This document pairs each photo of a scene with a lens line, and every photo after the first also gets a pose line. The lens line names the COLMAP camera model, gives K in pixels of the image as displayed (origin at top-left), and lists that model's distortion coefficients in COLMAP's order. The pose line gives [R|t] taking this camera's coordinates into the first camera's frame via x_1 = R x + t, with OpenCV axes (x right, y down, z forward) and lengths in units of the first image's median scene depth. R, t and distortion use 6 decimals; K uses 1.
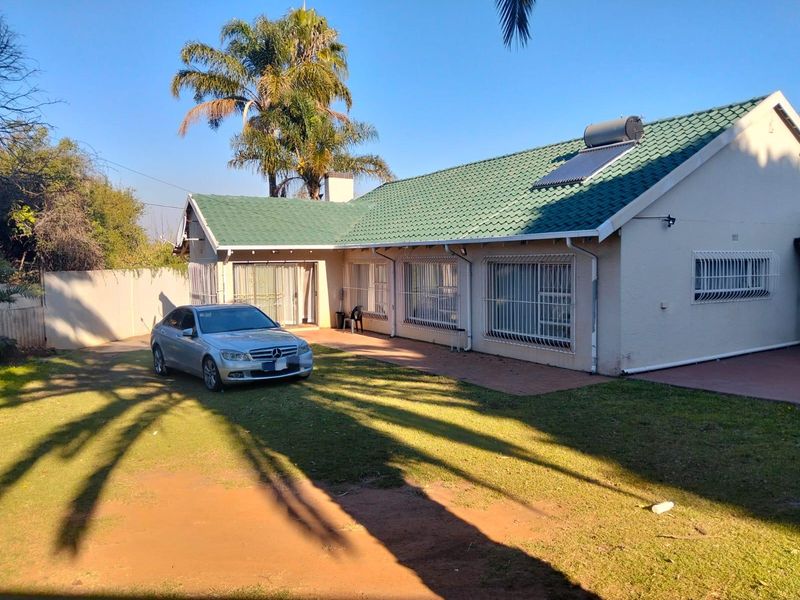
lens RADIAL K [[632.0, 0, 403.8], [0, 632.0, 296.5], [0, 0, 1]] dist [0.037554, -0.090485]
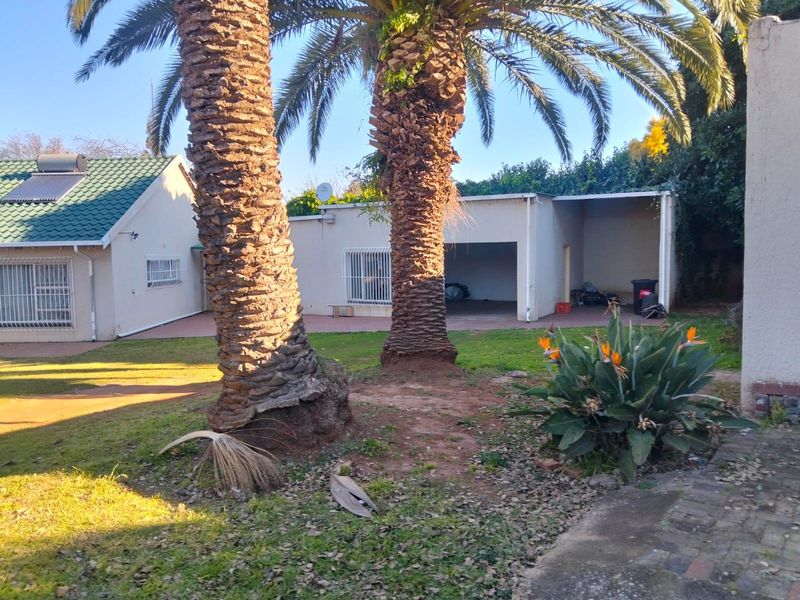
lens RADIAL K [[632.0, 0, 406.8], [0, 632.0, 299.3], [0, 0, 1]] dist [0.037554, -0.090485]
pose [[0.526798, -0.057788, 0.848024, -0.478863], [0.053111, 0.997975, 0.035014, 0.013245], [-0.848330, 0.026594, 0.528800, -0.318331]]
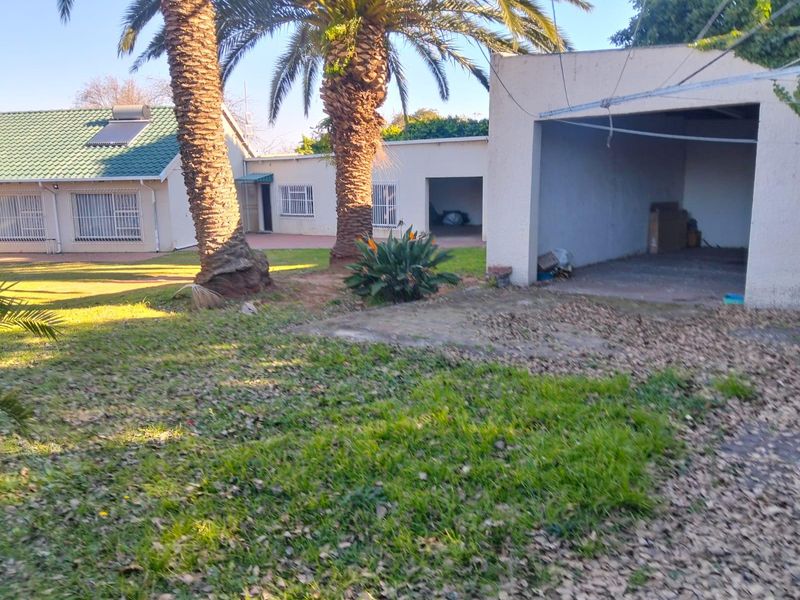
lens RADIAL K [[646.9, 0, 406.2], [0, 646.9, 299.2], [0, 0, 1]] dist [0.005473, -0.035096]
pose [[0.625401, -0.137681, 0.768061, -0.665436], [0.047061, 0.989174, 0.138997, 0.023588], [-0.778883, -0.050783, 0.625110, -0.717024]]
